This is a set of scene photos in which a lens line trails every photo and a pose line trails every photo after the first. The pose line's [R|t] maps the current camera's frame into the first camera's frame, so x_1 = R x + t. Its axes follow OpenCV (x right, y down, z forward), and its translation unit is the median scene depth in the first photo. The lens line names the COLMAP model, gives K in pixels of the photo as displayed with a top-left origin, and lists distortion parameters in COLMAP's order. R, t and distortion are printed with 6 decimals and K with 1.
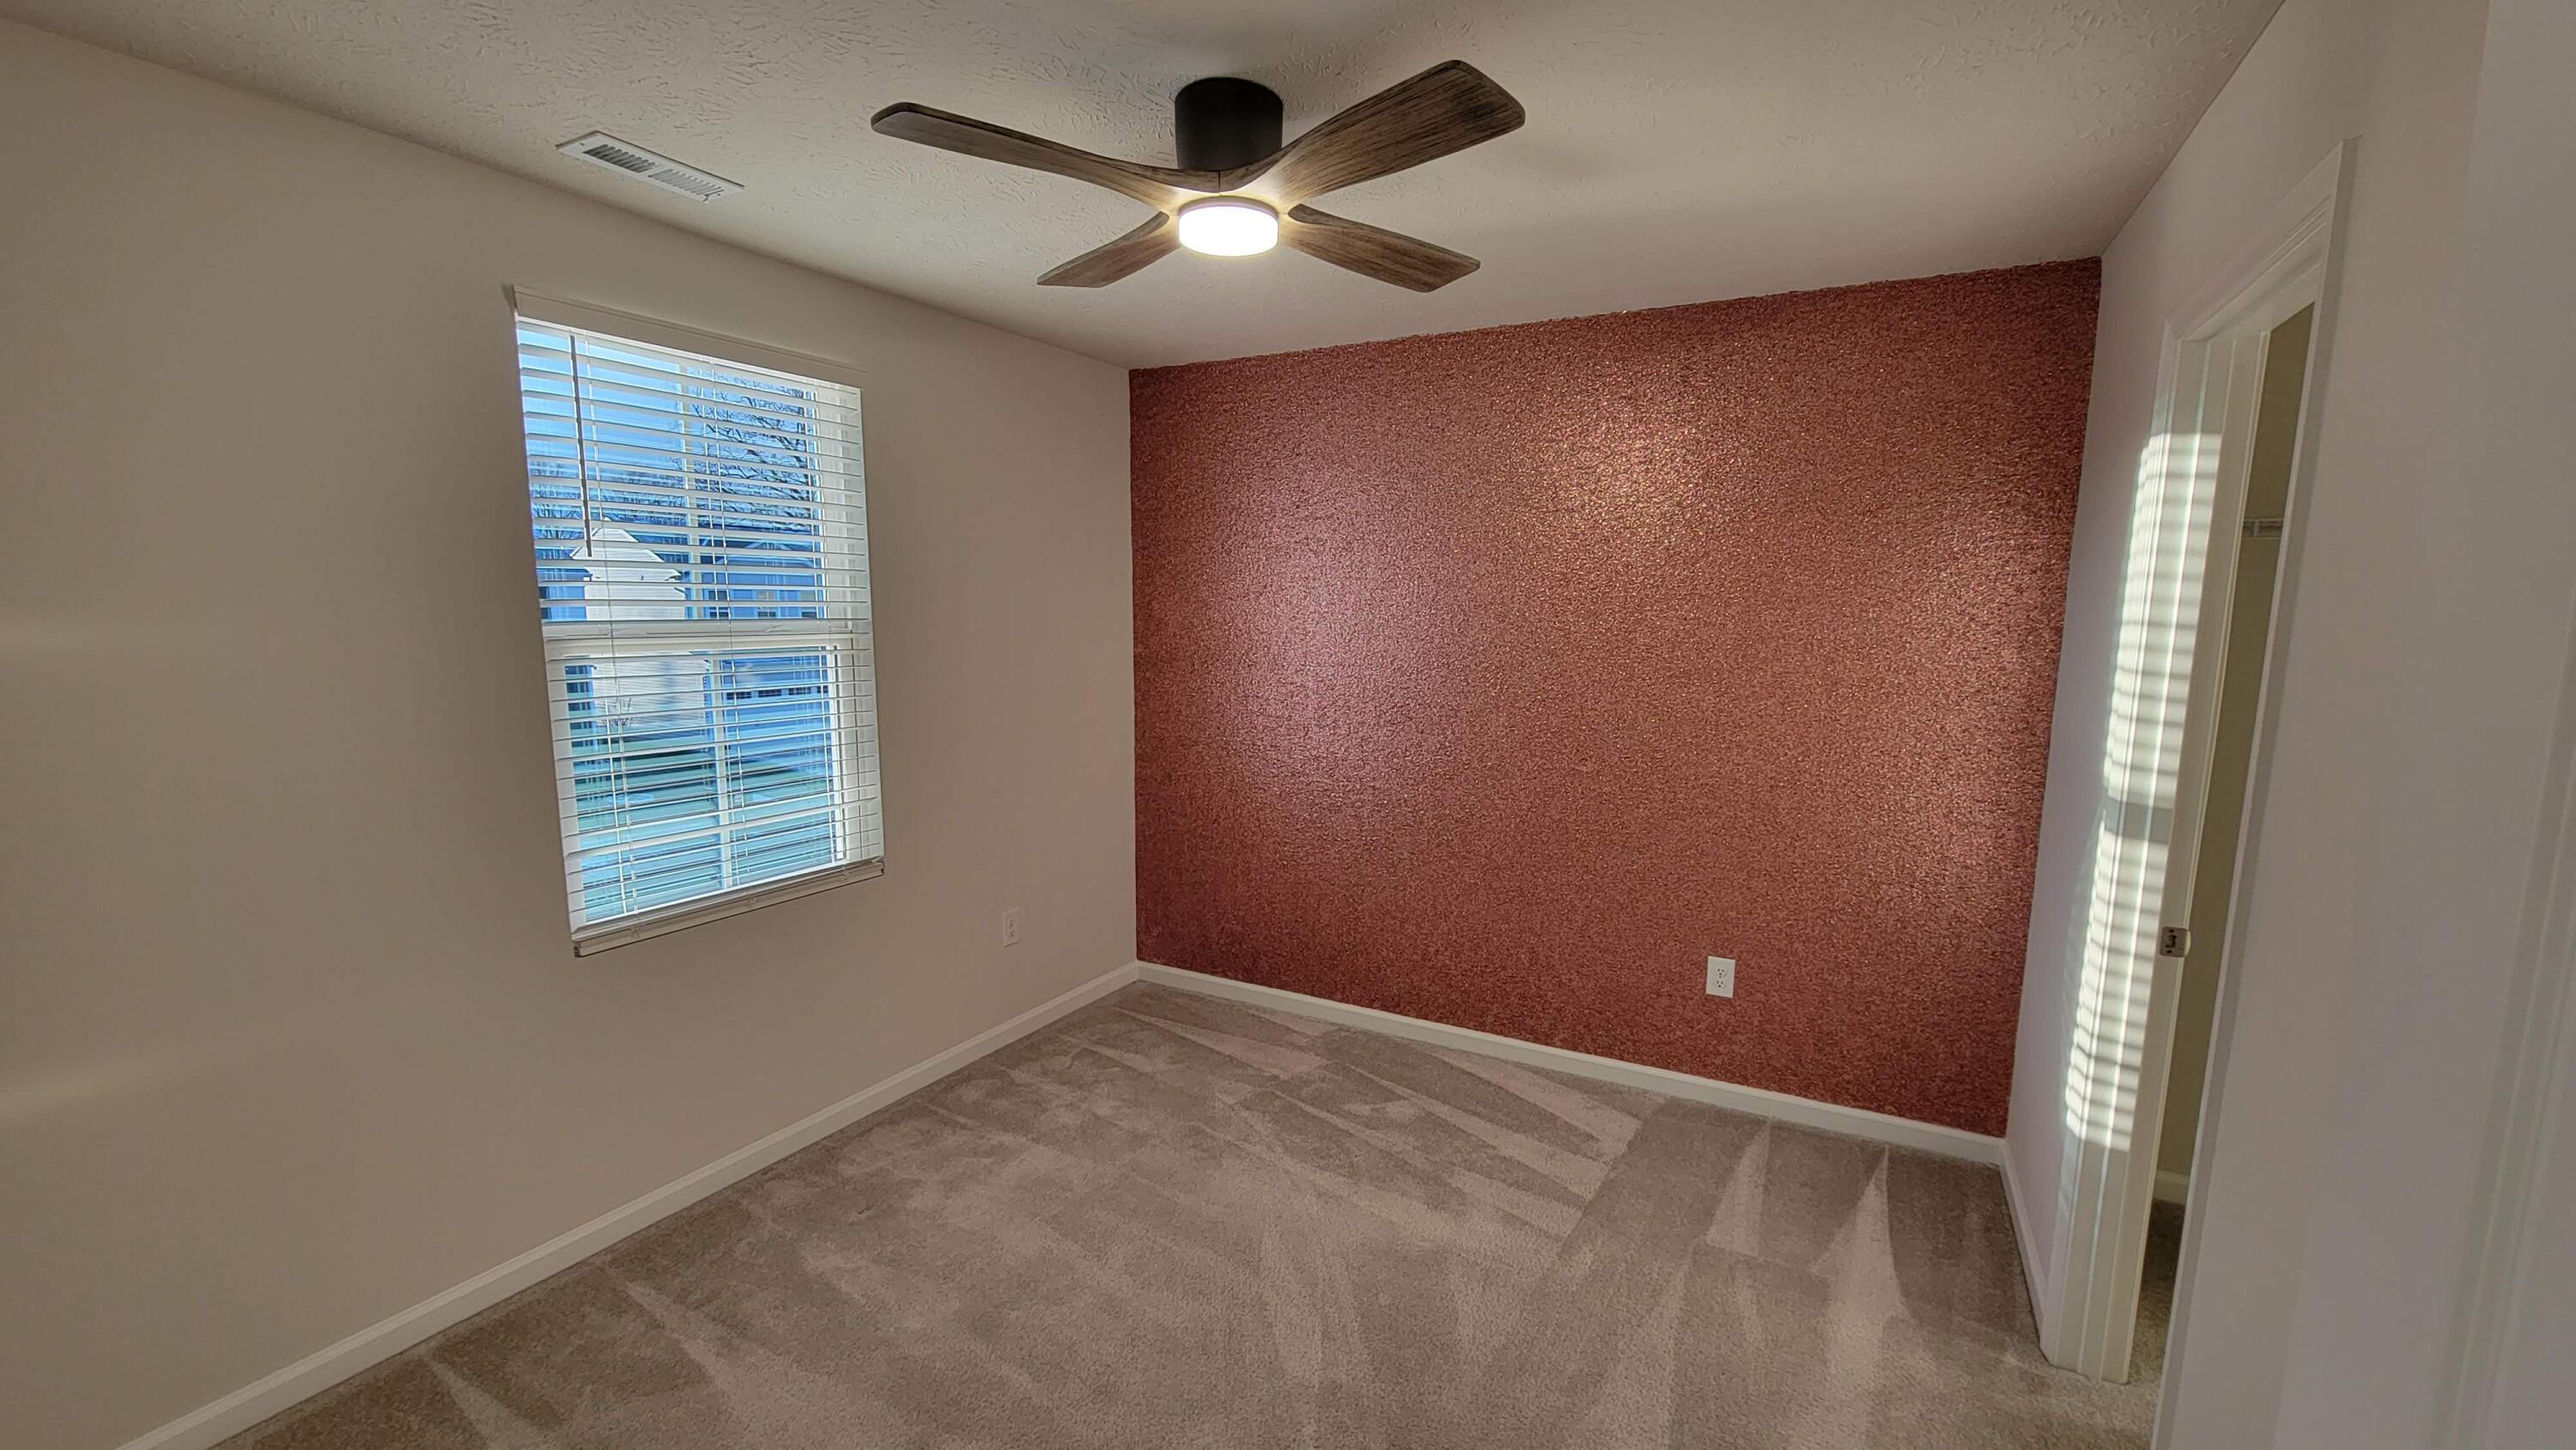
lens RADIAL K [[1054.0, 0, 1287.1], [0, 1054.0, 737.6], [0, 0, 1]] dist [-0.007811, 0.001168]
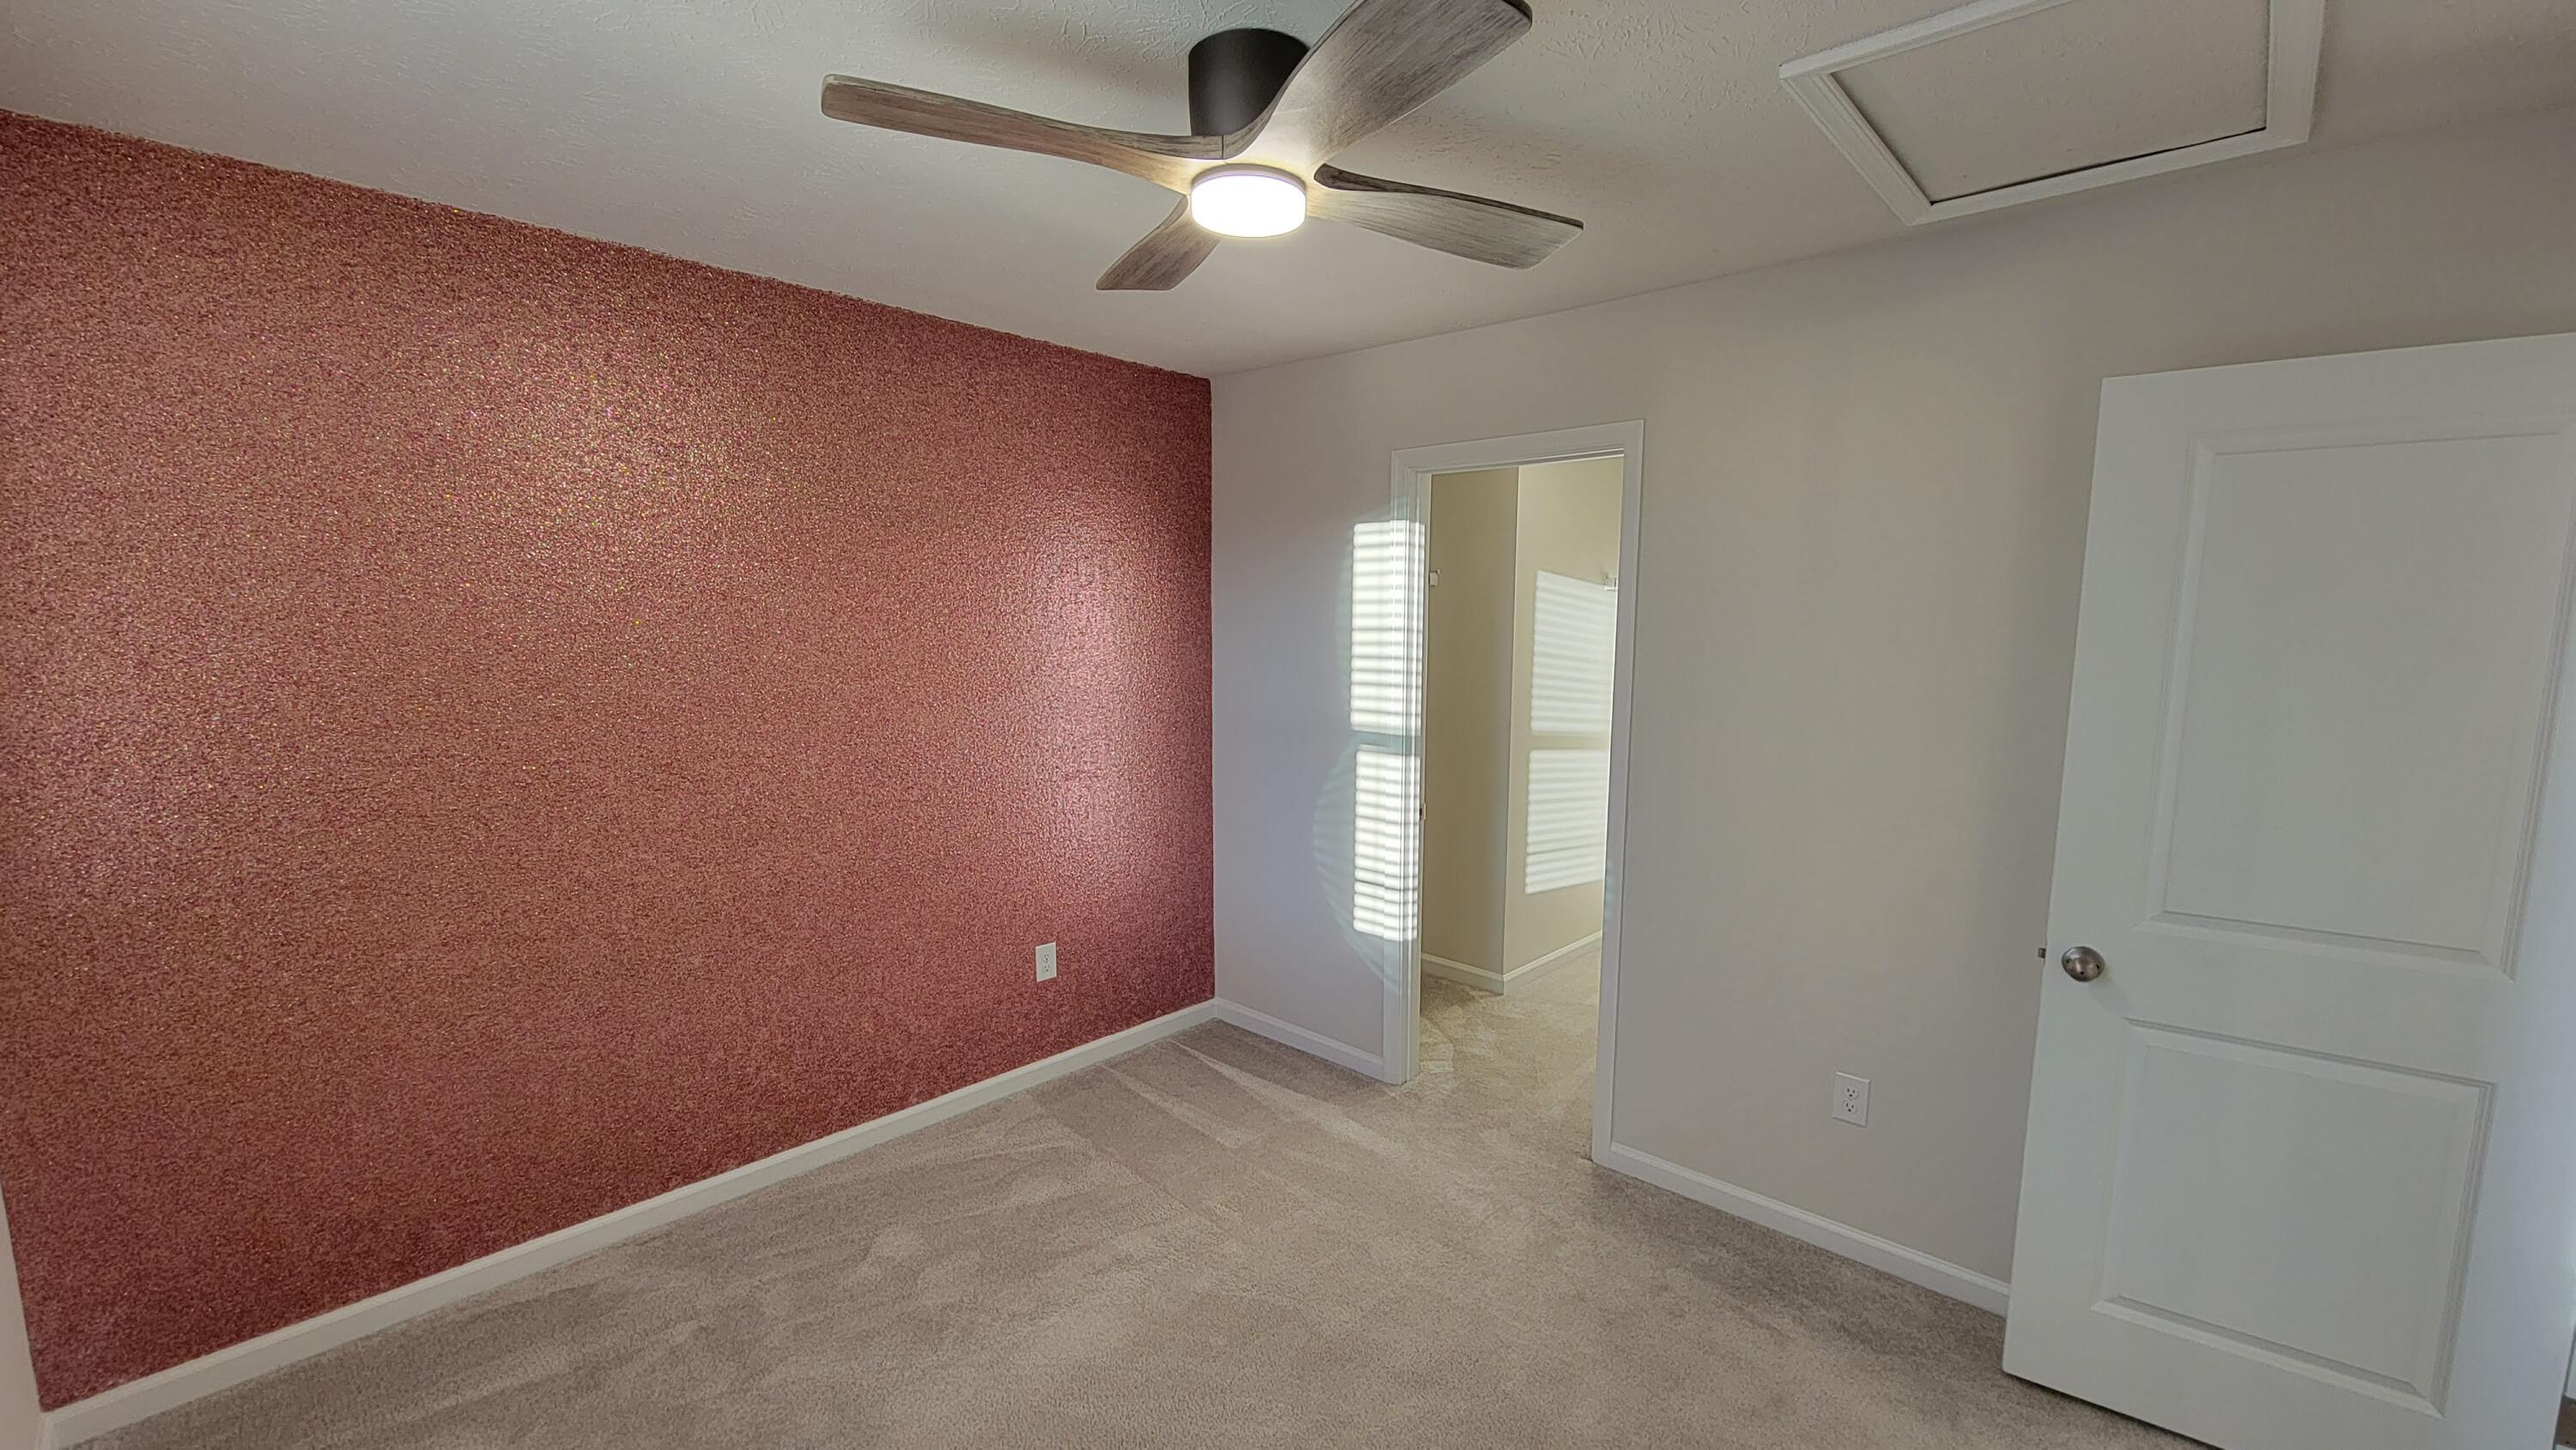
lens RADIAL K [[1054.0, 0, 1275.1], [0, 1054.0, 746.5], [0, 0, 1]] dist [-0.007811, 0.001168]
pose [[0.249735, -0.124608, 0.960263, -0.541123], [0.122509, 0.987783, 0.096318, -0.067459], [-0.960533, 0.093587, 0.261949, 0.463059]]
